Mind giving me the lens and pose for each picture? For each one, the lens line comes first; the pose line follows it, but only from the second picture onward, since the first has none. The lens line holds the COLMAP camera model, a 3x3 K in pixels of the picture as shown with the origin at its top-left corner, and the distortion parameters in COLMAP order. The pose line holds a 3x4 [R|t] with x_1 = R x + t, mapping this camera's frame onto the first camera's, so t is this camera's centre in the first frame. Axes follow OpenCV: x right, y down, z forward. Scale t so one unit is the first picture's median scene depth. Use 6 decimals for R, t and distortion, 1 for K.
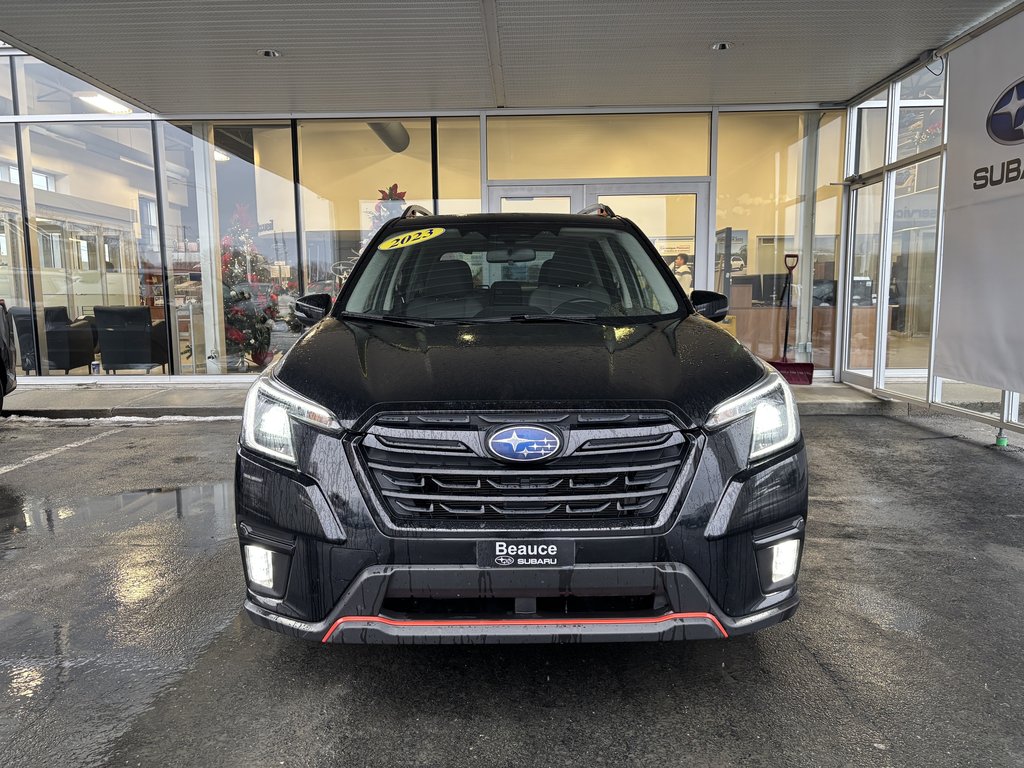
lens RADIAL K [[804.6, 0, 496.7], [0, 804.6, 388.2], [0, 0, 1]] dist [0.083143, -0.103277]
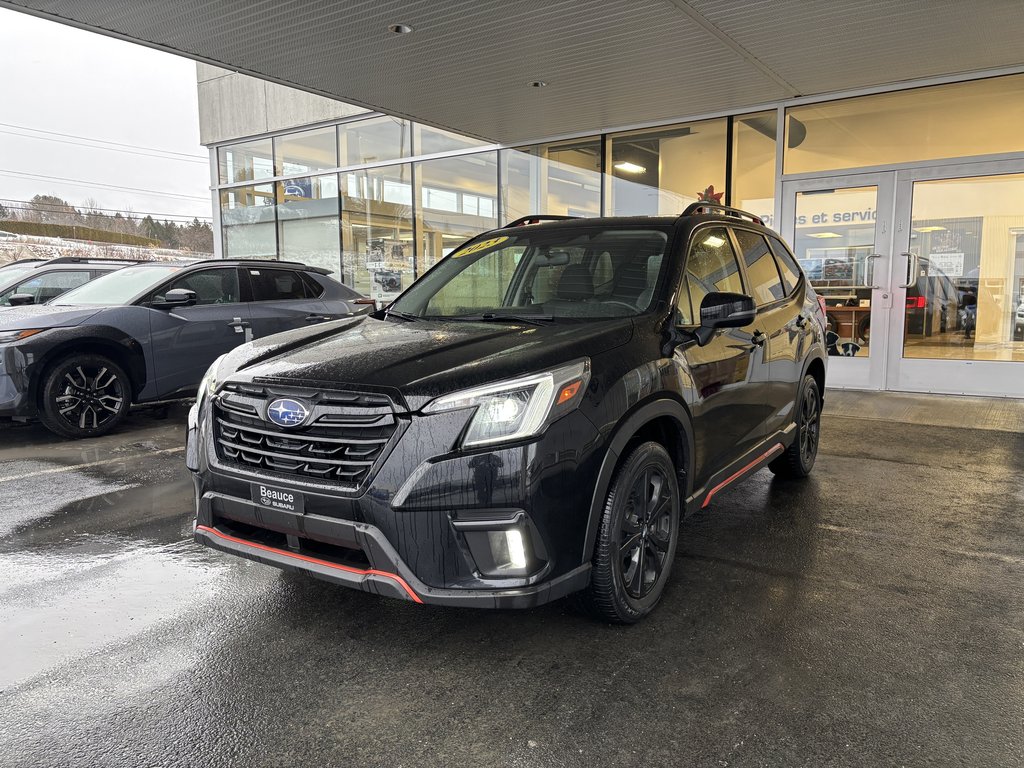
lens RADIAL K [[804.6, 0, 496.7], [0, 804.6, 388.2], [0, 0, 1]] dist [0.083143, -0.103277]
pose [[0.820227, 0.068408, -0.567934, 1.020555], [-0.069845, 0.997372, 0.019262, -0.016554], [0.567759, 0.023869, 0.822849, 0.140635]]
